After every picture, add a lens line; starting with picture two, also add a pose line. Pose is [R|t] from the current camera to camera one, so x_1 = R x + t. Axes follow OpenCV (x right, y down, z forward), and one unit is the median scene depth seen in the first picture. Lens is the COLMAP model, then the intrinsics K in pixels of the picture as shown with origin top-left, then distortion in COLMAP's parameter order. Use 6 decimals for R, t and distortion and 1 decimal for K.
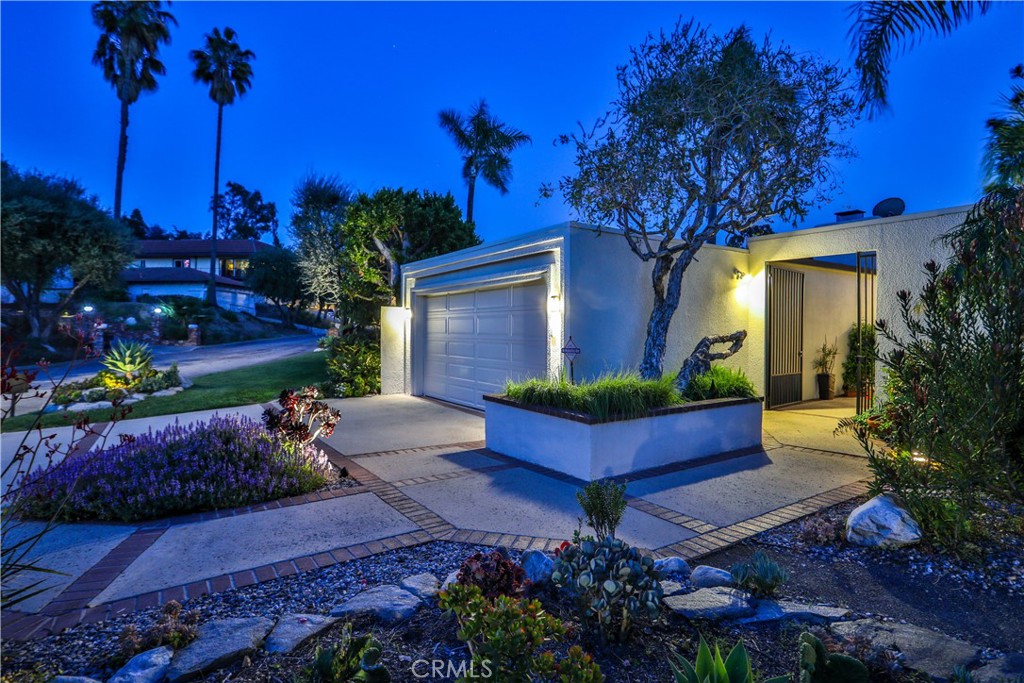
lens RADIAL K [[525.1, 0, 520.6], [0, 525.1, 339.2], [0, 0, 1]] dist [-0.038274, 0.015670]
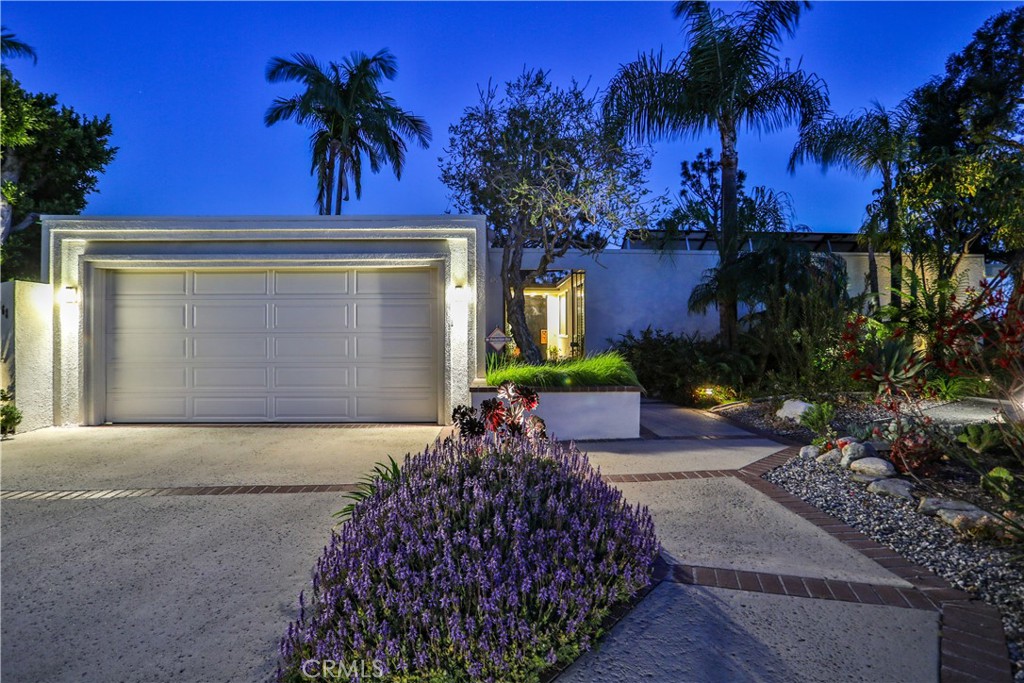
lens RADIAL K [[498.9, 0, 514.1], [0, 498.9, 339.9], [0, 0, 1]] dist [-0.039605, 0.001968]
pose [[0.519447, -0.011782, 0.854421, -0.489064], [0.021586, 0.999767, 0.000663, 0.015891], [-0.854230, 0.018099, 0.519580, 0.291604]]
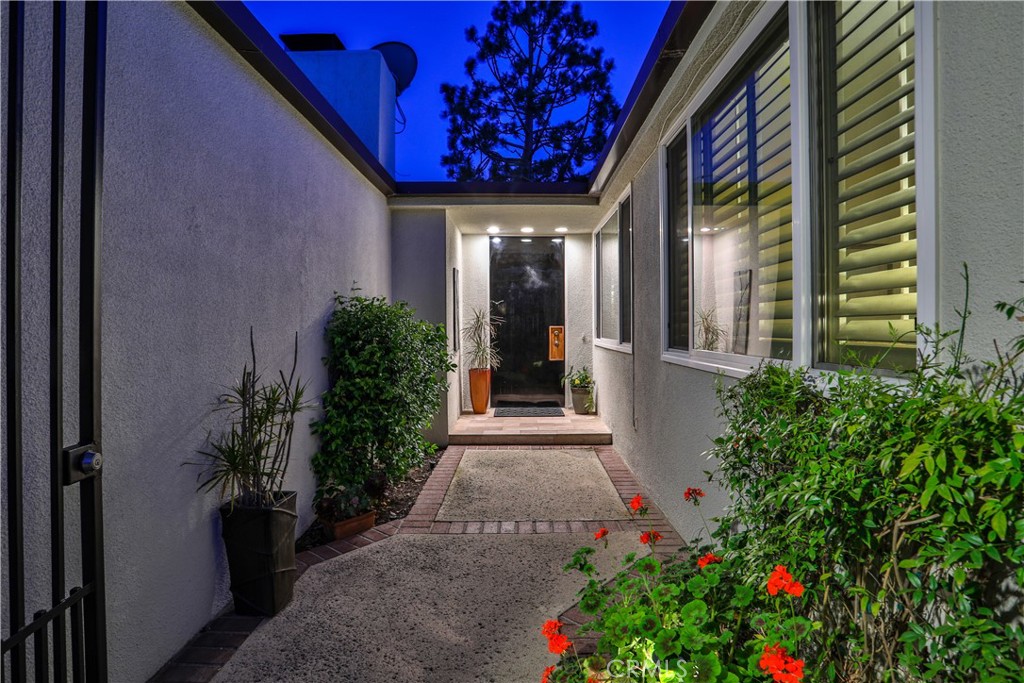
lens RADIAL K [[525.1, 0, 511.3], [0, 525.1, 336.1], [0, 0, 1]] dist [-0.038274, 0.015670]
pose [[0.564247, -0.008519, 0.825562, 0.457714], [0.019694, 0.999801, -0.003143, -0.001662], [-0.825371, 0.018032, 0.564303, 0.768784]]
